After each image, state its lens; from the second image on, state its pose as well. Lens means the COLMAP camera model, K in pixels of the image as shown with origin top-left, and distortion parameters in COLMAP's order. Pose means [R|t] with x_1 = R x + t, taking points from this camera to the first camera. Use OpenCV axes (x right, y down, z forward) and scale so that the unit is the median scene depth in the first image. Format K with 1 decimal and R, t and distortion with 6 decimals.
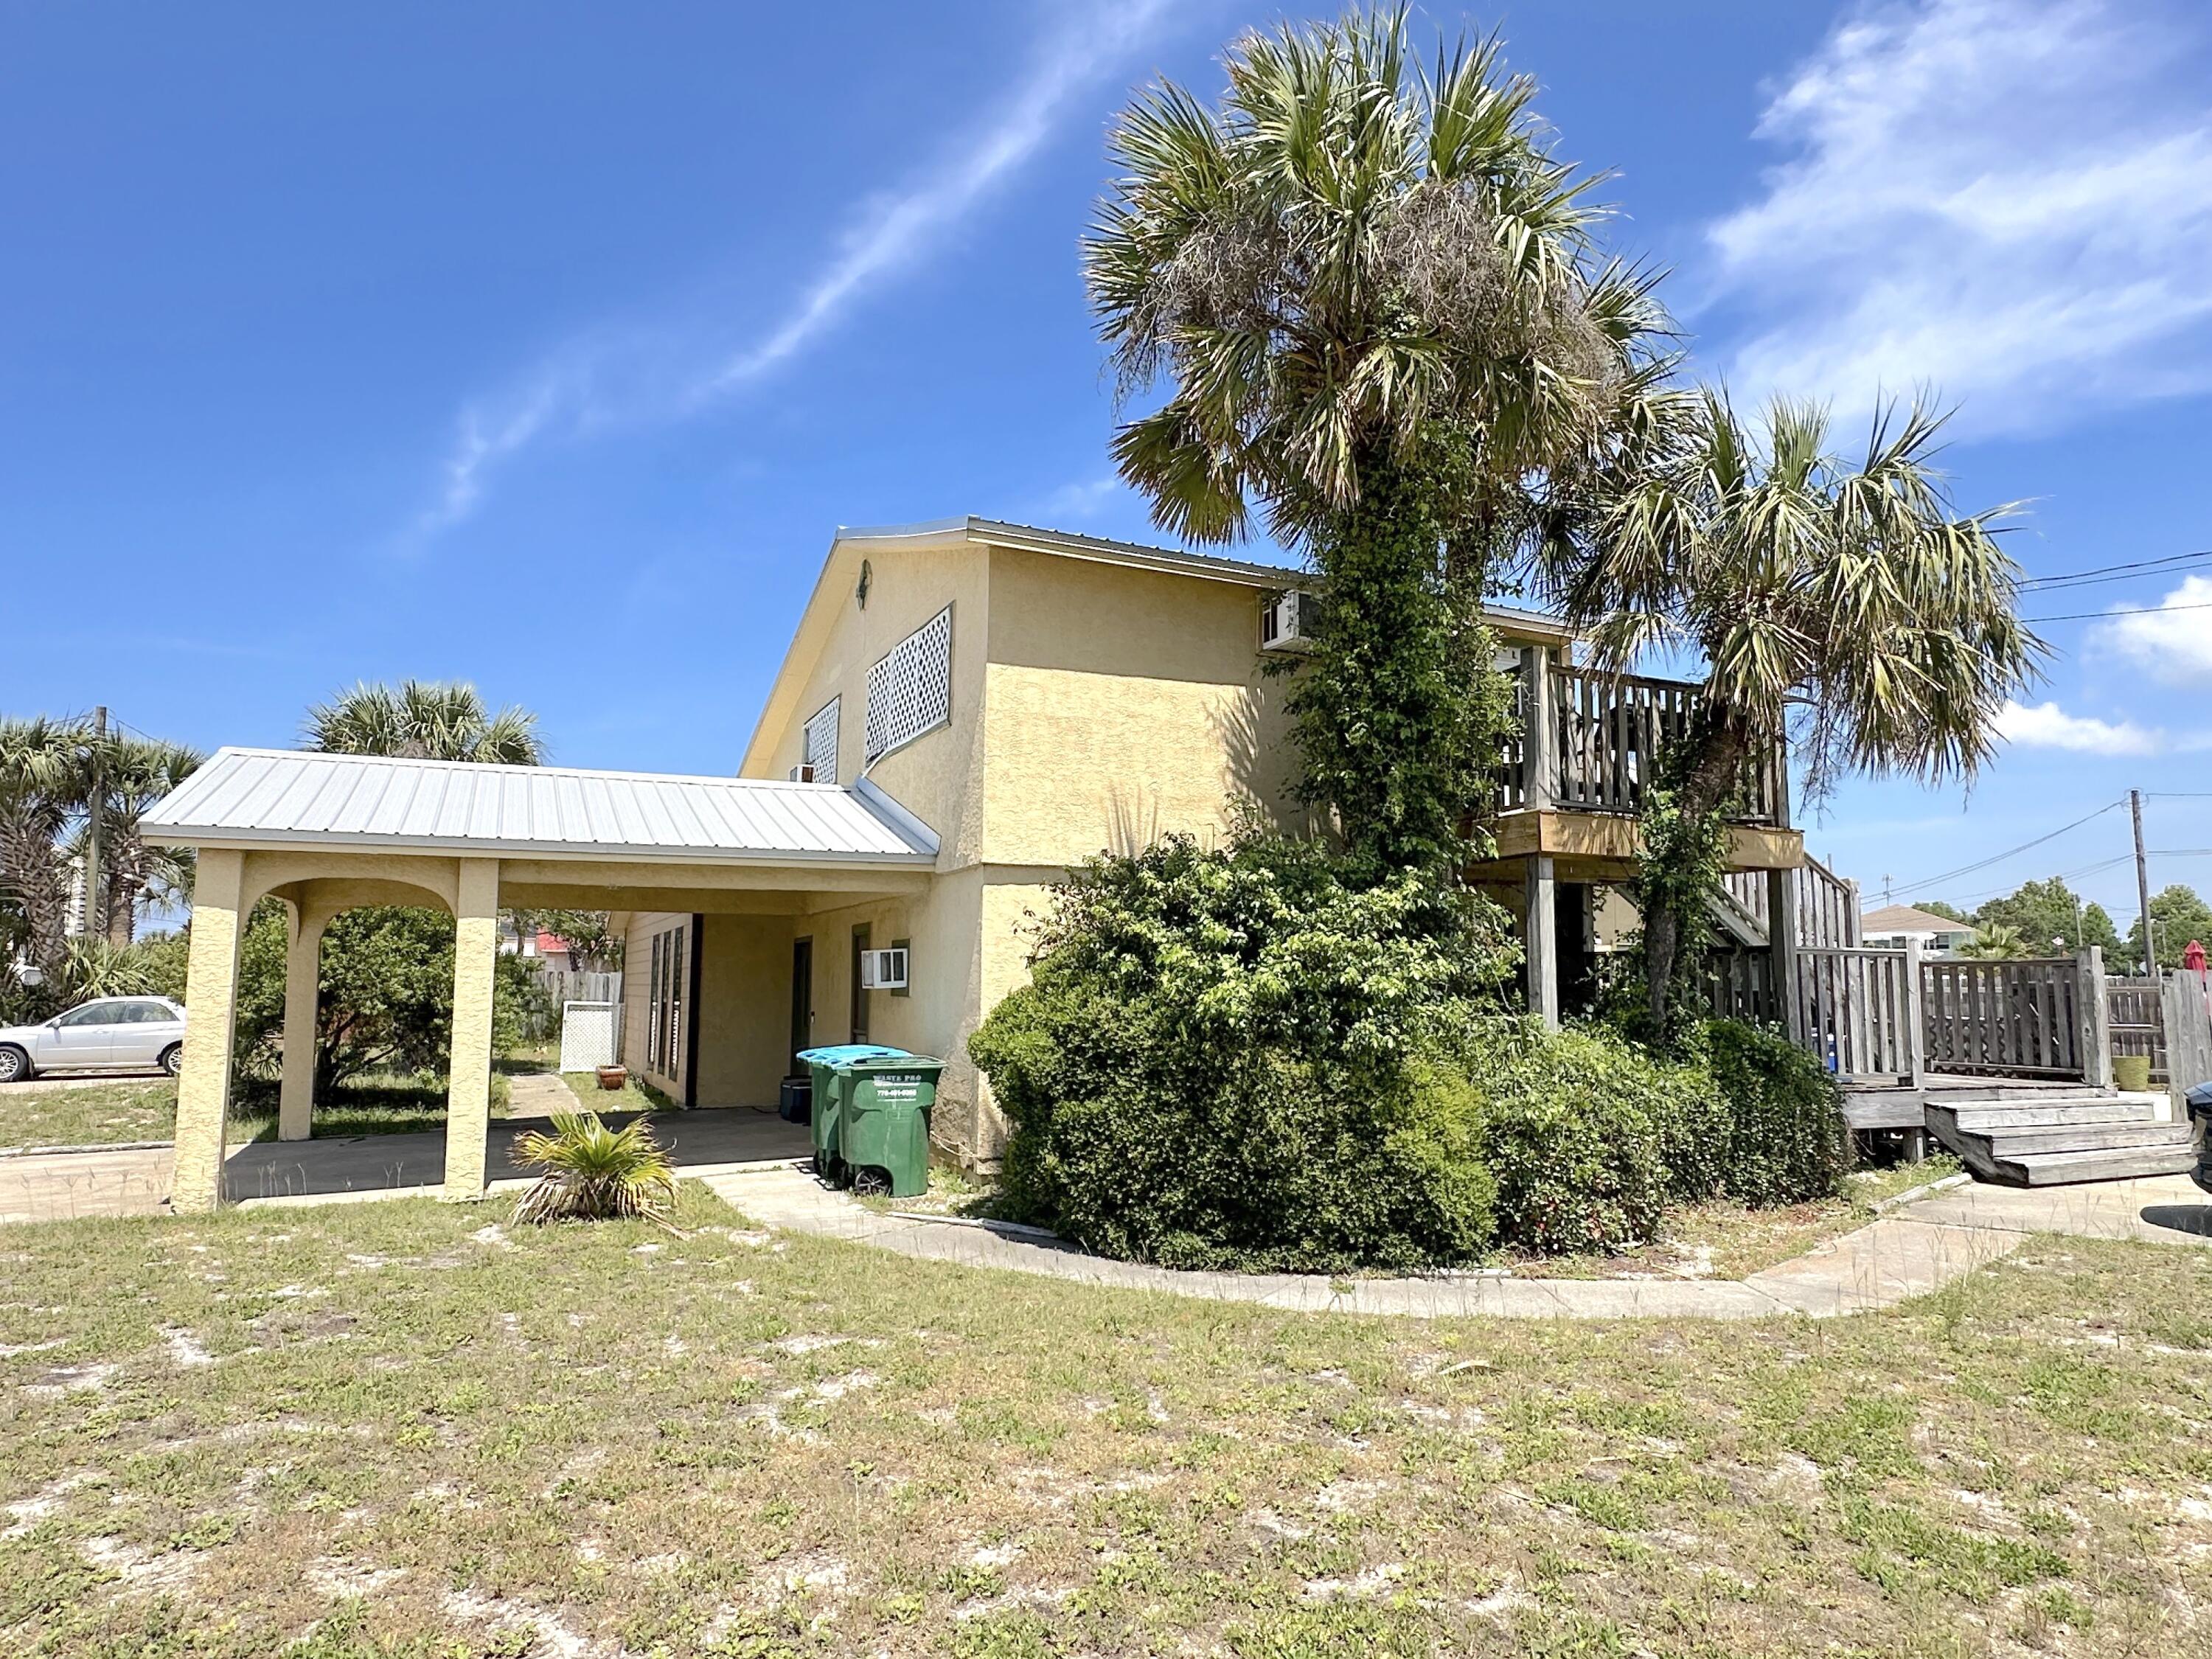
lens RADIAL K [[1338.9, 0, 1107.7], [0, 1338.9, 827.6], [0, 0, 1]] dist [0.003688, -0.001185]
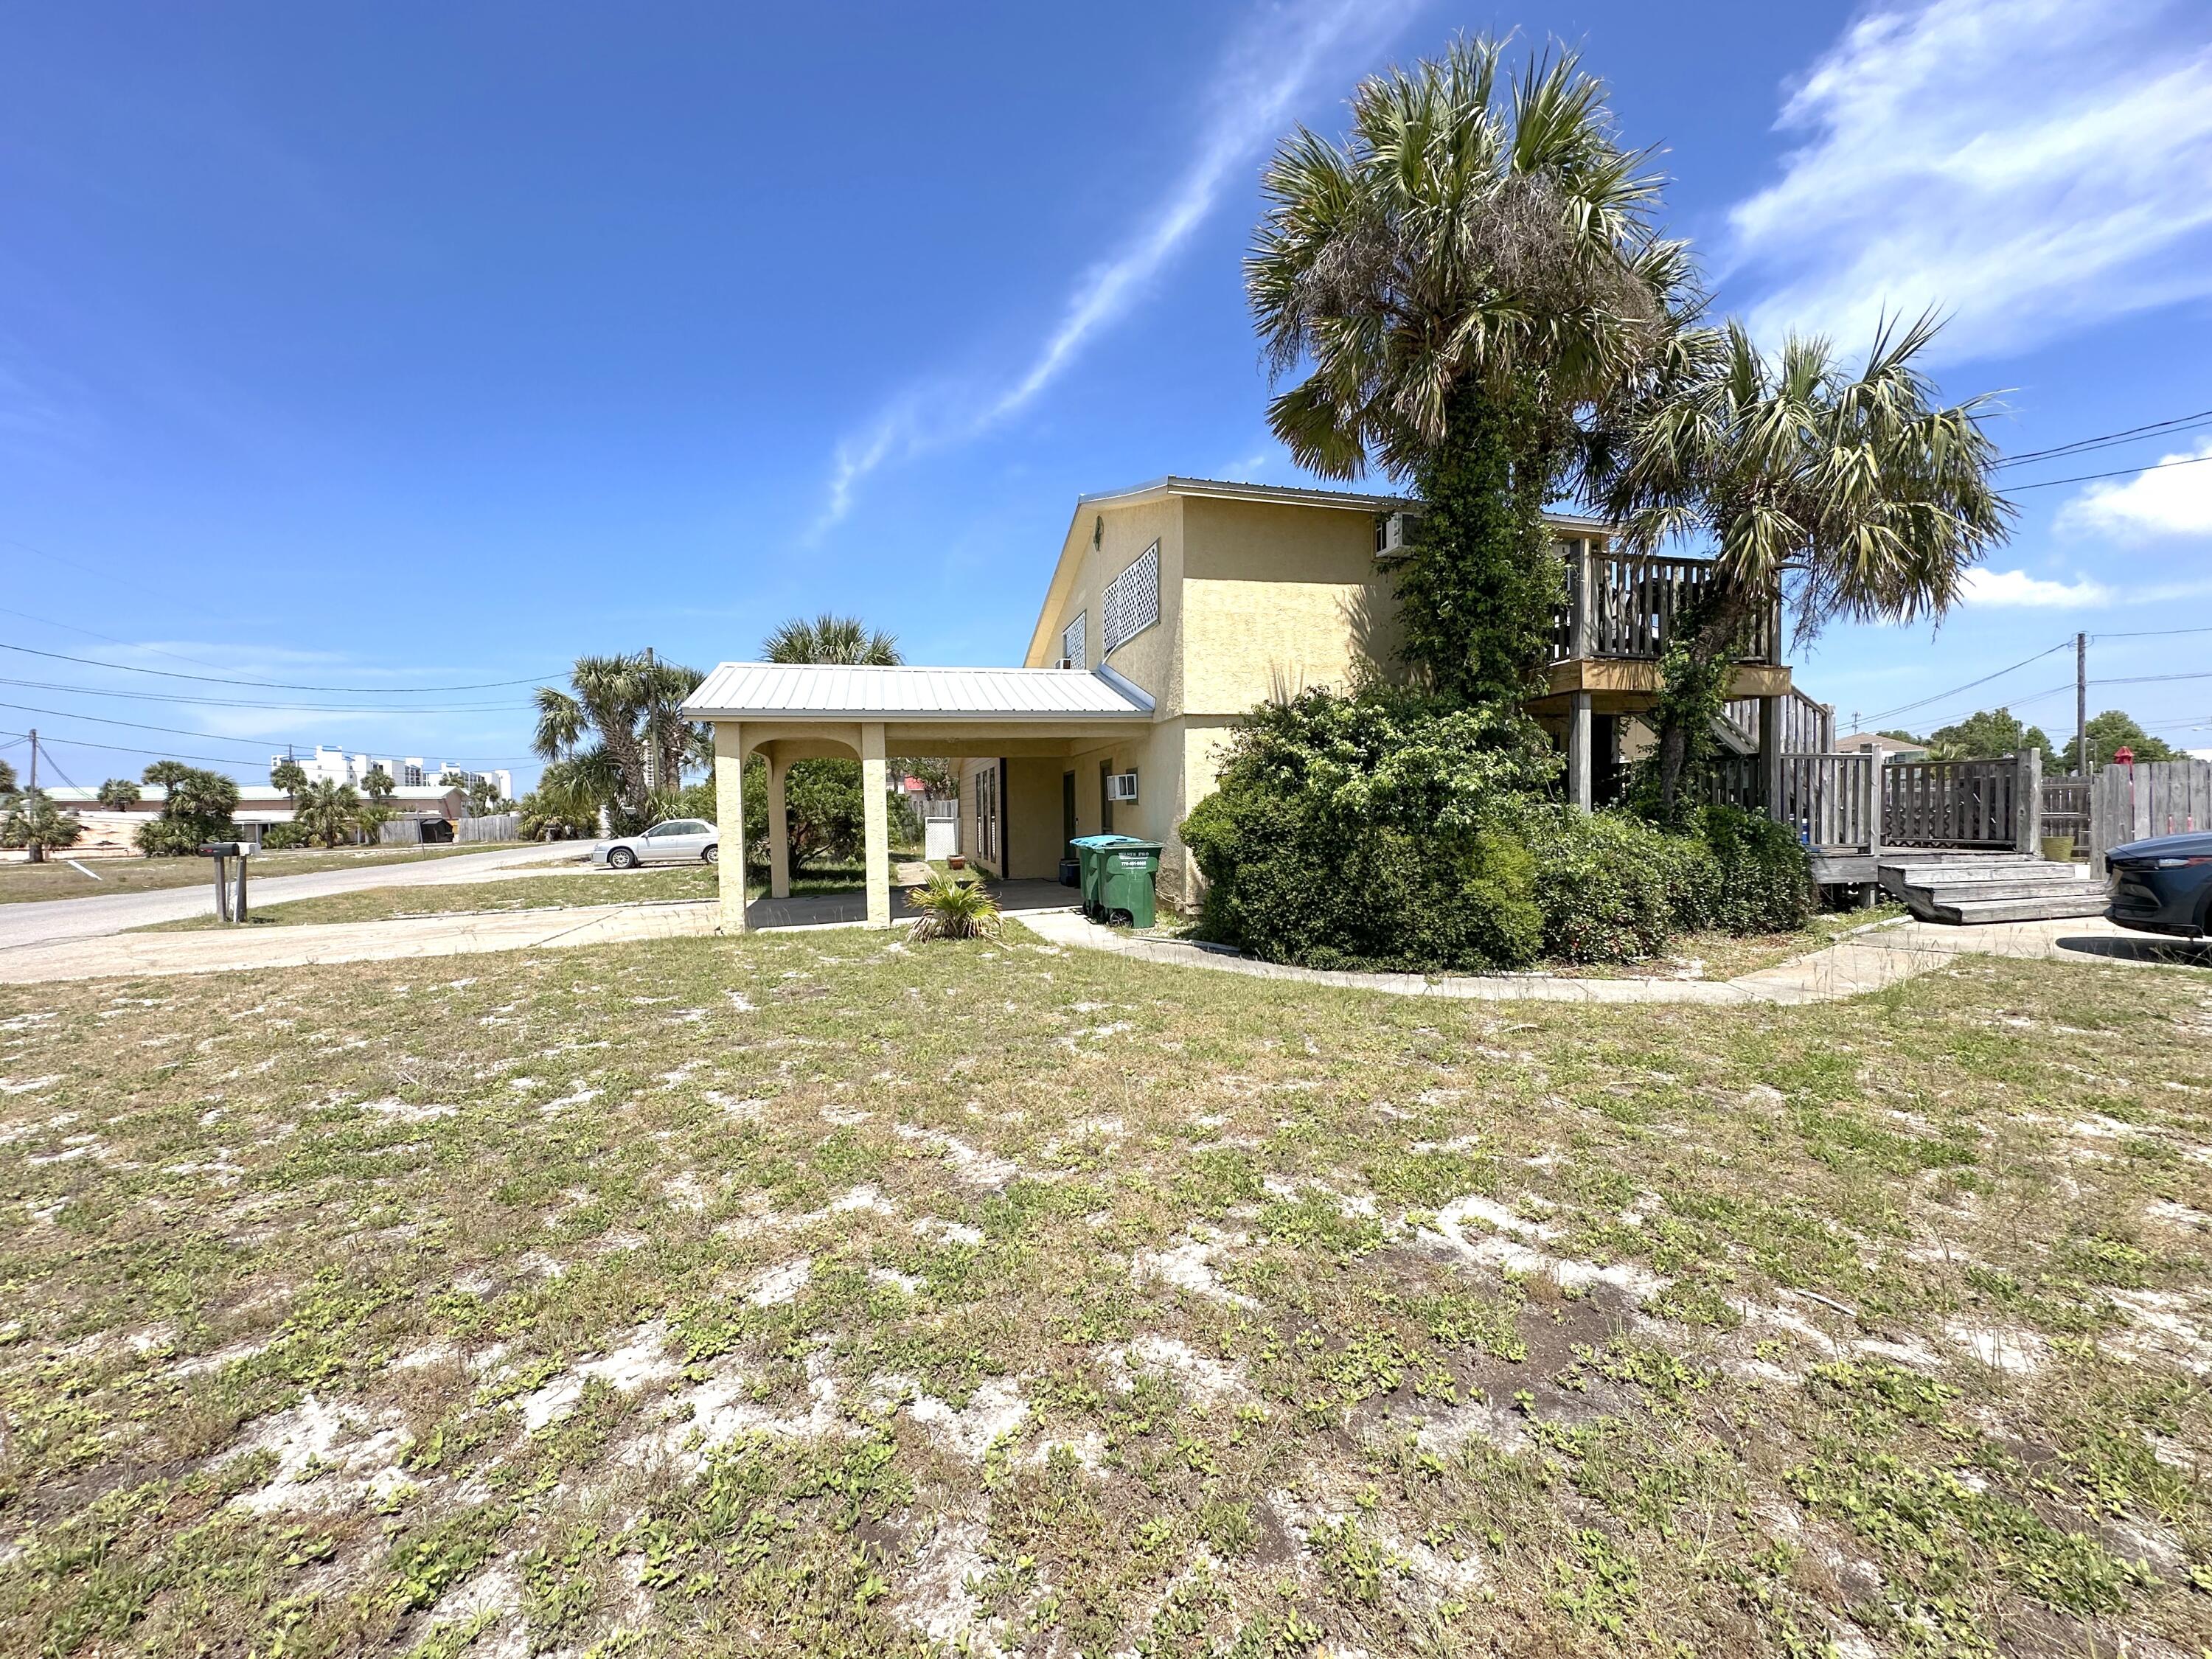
lens RADIAL K [[882.8, 0, 1105.3], [0, 882.8, 817.0], [0, 0, 1]] dist [-0.000044, -0.000215]
pose [[0.984246, -0.015493, -0.176122, -0.008466], [0.037274, 0.991947, 0.121046, 0.020671], [0.172828, -0.125704, 0.976898, -0.010187]]
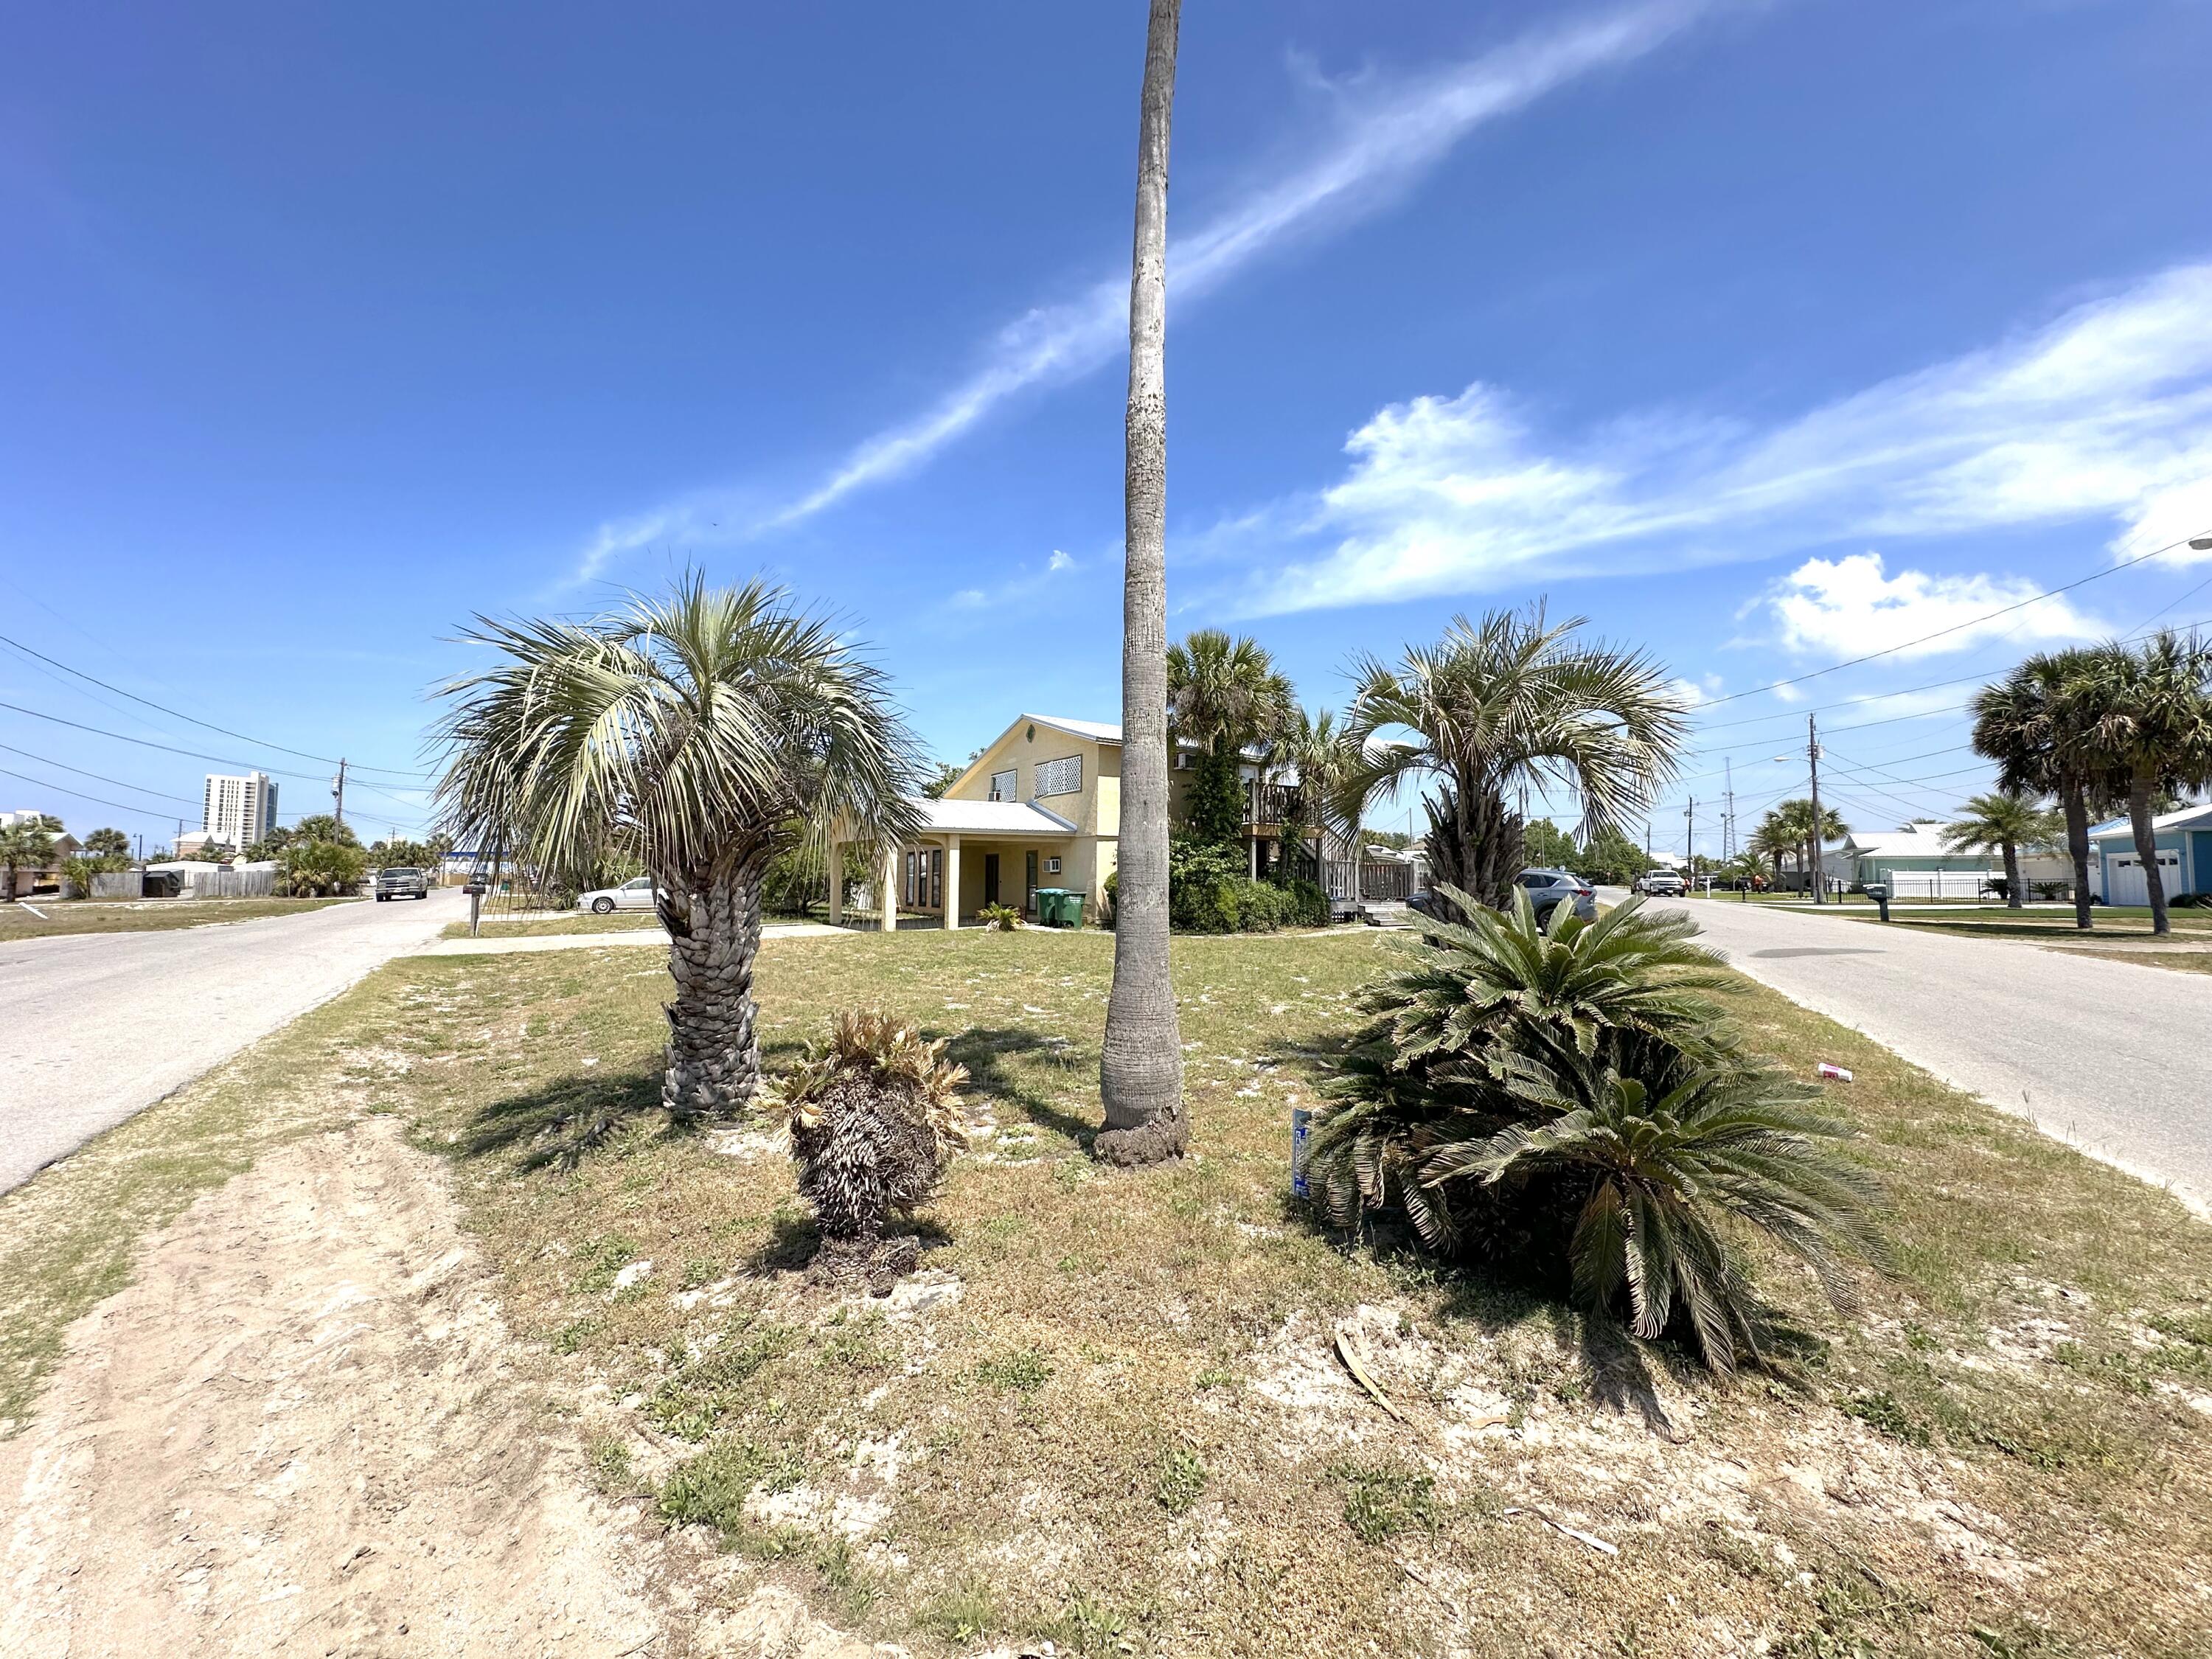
lens RADIAL K [[784.7, 0, 1093.7], [0, 784.7, 836.0], [0, 0, 1]] dist [-0.006757, -0.000063]
pose [[0.991665, 0.010987, 0.128376, -0.421499], [-0.018695, 0.998083, 0.058995, -0.106937], [-0.127482, -0.060903, 0.989969, -1.189016]]
